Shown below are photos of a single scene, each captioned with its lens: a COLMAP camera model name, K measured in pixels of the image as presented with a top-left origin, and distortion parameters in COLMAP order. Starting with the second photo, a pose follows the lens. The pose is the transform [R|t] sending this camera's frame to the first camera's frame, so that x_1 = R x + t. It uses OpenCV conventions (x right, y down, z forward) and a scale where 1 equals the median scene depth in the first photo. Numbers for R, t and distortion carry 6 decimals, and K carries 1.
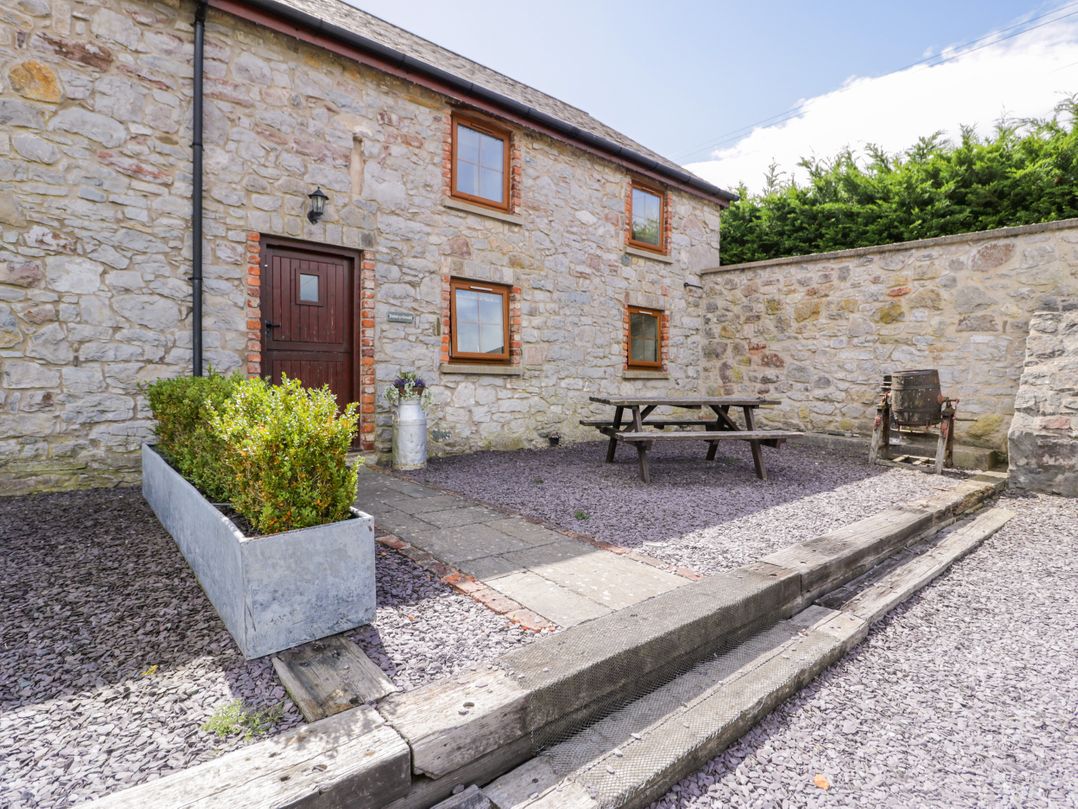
lens RADIAL K [[556.2, 0, 534.1], [0, 556.2, 406.3], [0, 0, 1]] dist [-0.003274, -0.011407]
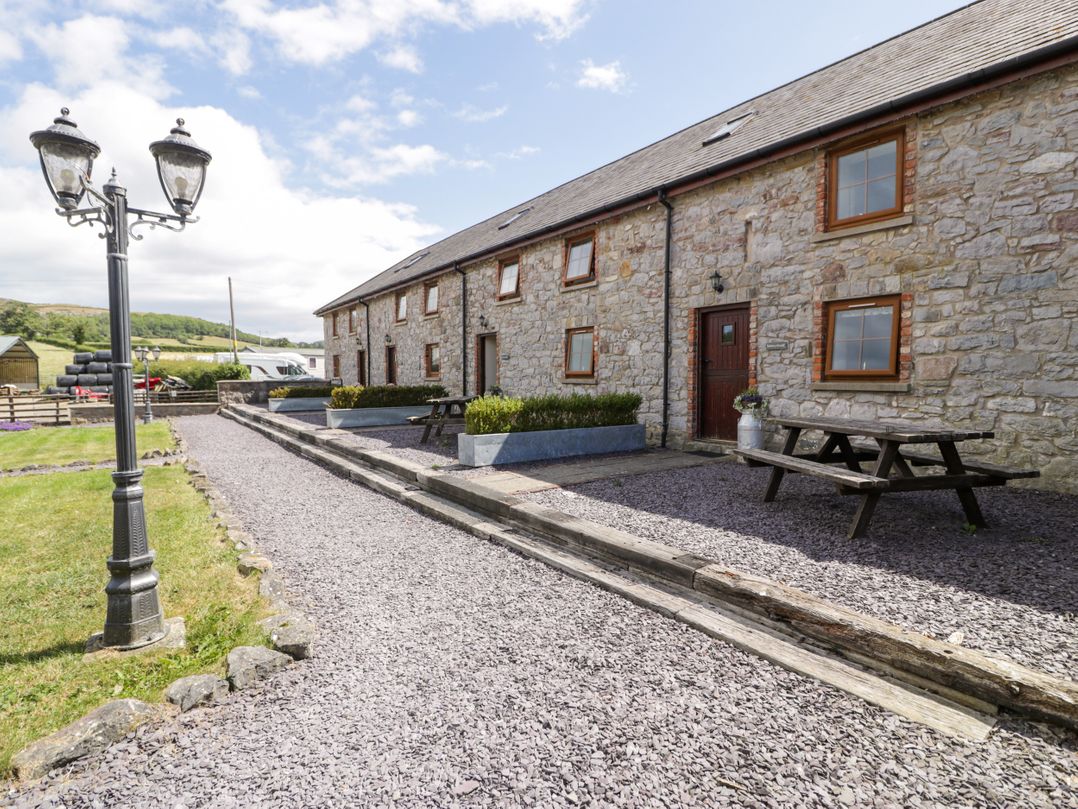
lens RADIAL K [[556.2, 0, 539.2], [0, 556.2, 405.2], [0, 0, 1]] dist [-0.003274, -0.011407]
pose [[-0.082660, 0.033327, -0.996020, 1.012336], [-0.047102, 0.998193, 0.037309, -0.045197], [0.995464, 0.049998, -0.080941, 0.545198]]
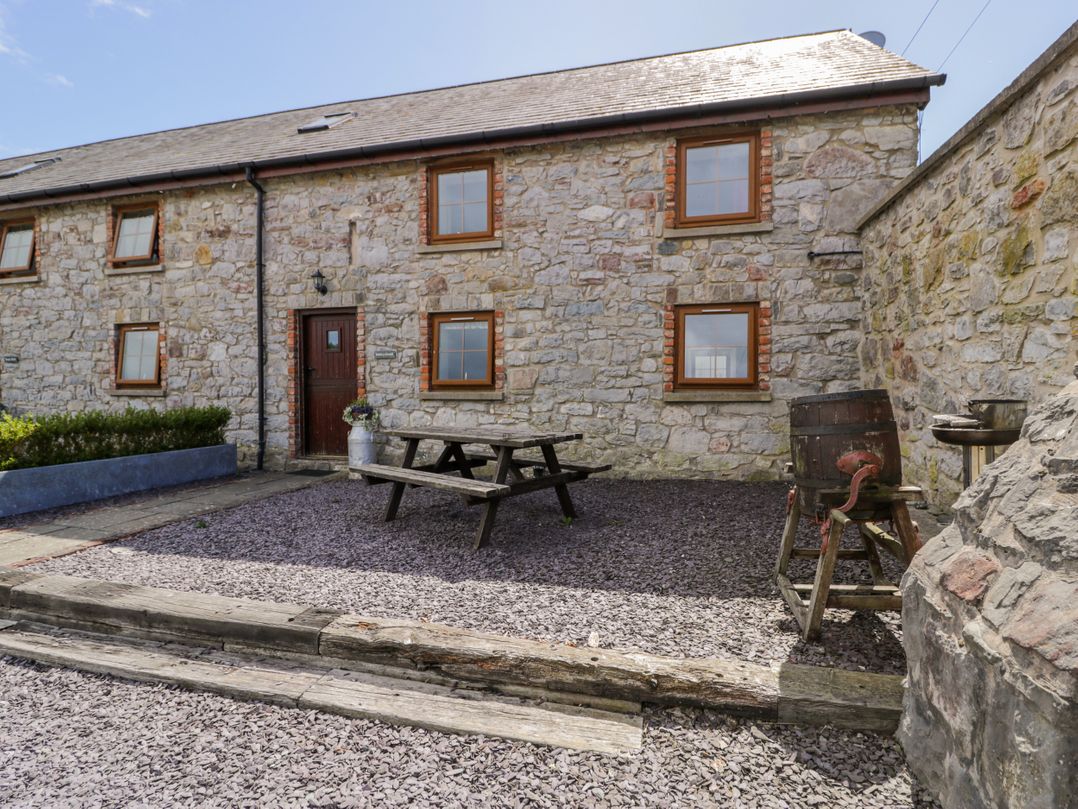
lens RADIAL K [[556.2, 0, 536.4], [0, 556.2, 405.4], [0, 0, 1]] dist [-0.003274, -0.011407]
pose [[0.572299, 0.007414, -0.820012, 0.906558], [-0.027339, 0.999576, -0.010044, -0.043222], [0.819589, 0.028167, 0.572259, 0.548553]]
